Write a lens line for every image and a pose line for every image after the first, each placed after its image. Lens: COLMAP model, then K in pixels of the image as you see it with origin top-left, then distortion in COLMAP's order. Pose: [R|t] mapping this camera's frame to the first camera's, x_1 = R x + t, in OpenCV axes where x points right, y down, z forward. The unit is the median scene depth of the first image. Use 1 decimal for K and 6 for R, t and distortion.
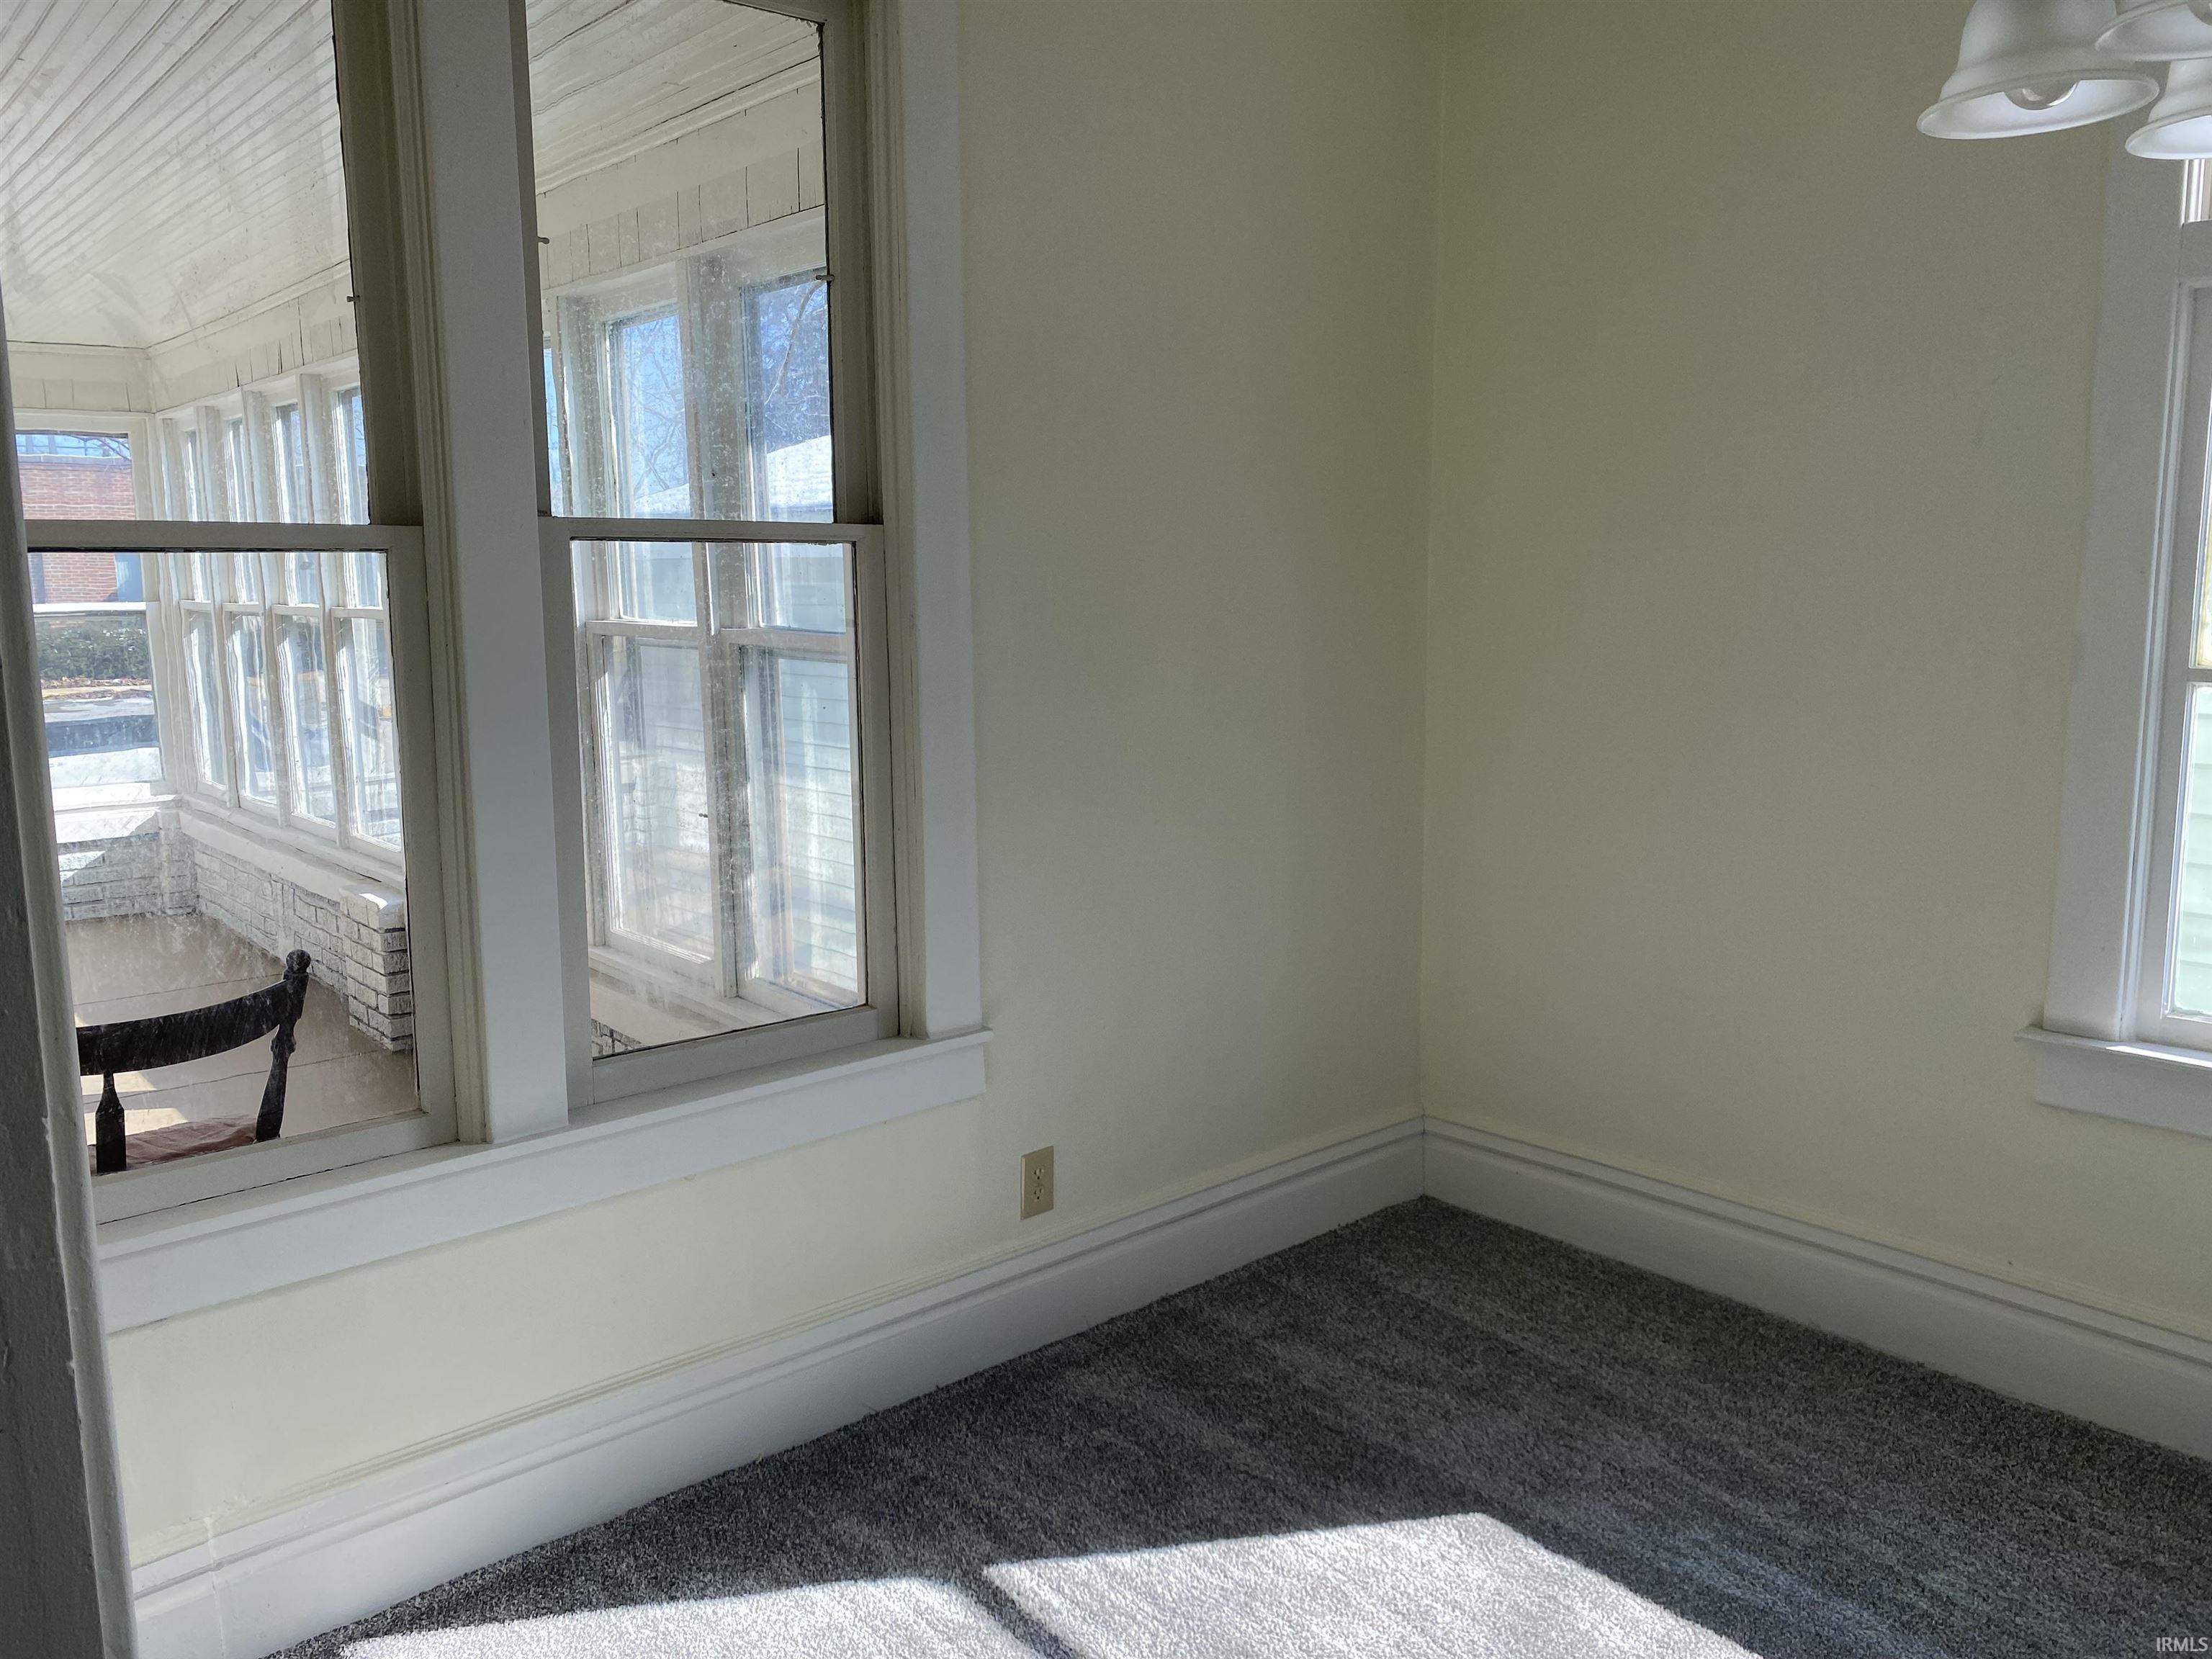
lens RADIAL K [[1722.1, 0, 1101.8], [0, 1722.1, 823.6], [0, 0, 1]] dist [0.042083, -0.009900]
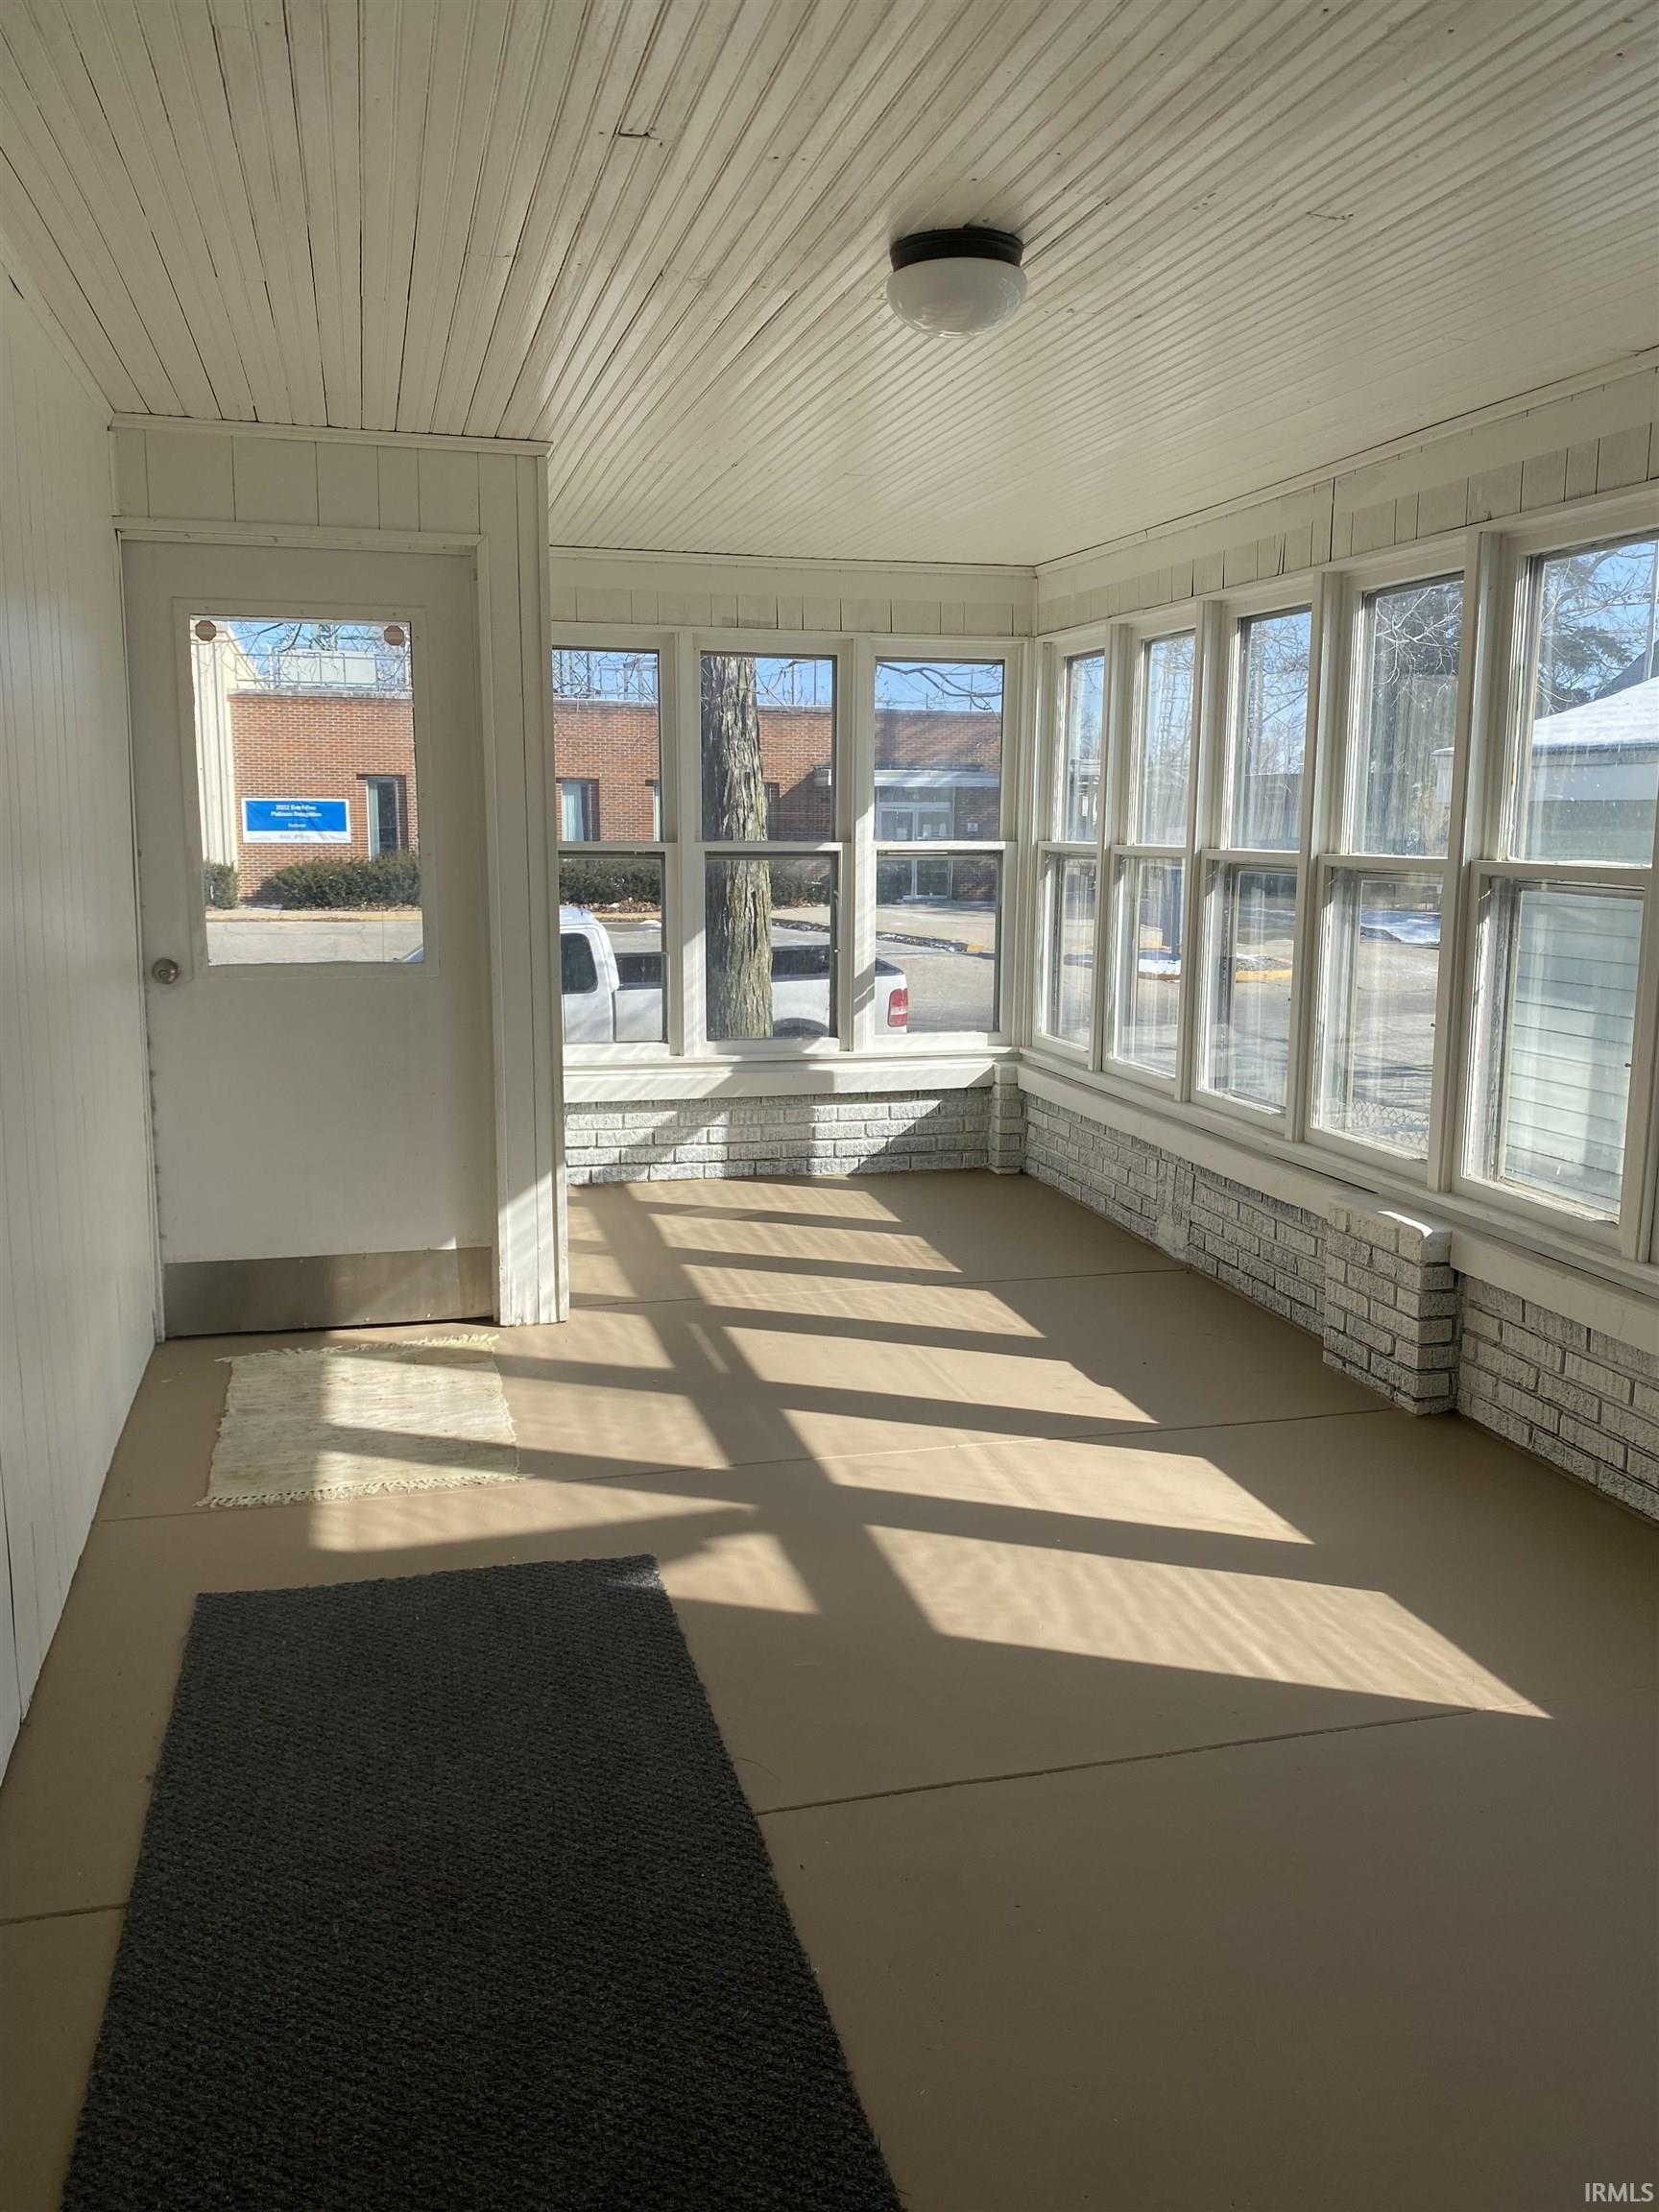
lens RADIAL K [[1722.1, 0, 835.1], [0, 1722.1, 1107.8], [0, 0, 1]] dist [0.042083, -0.009900]
pose [[0.906835, 0.083488, -0.413136, -0.240448], [-0.072099, 0.996465, 0.043111, -0.017724], [0.415274, -0.009308, 0.909649, 0.118280]]
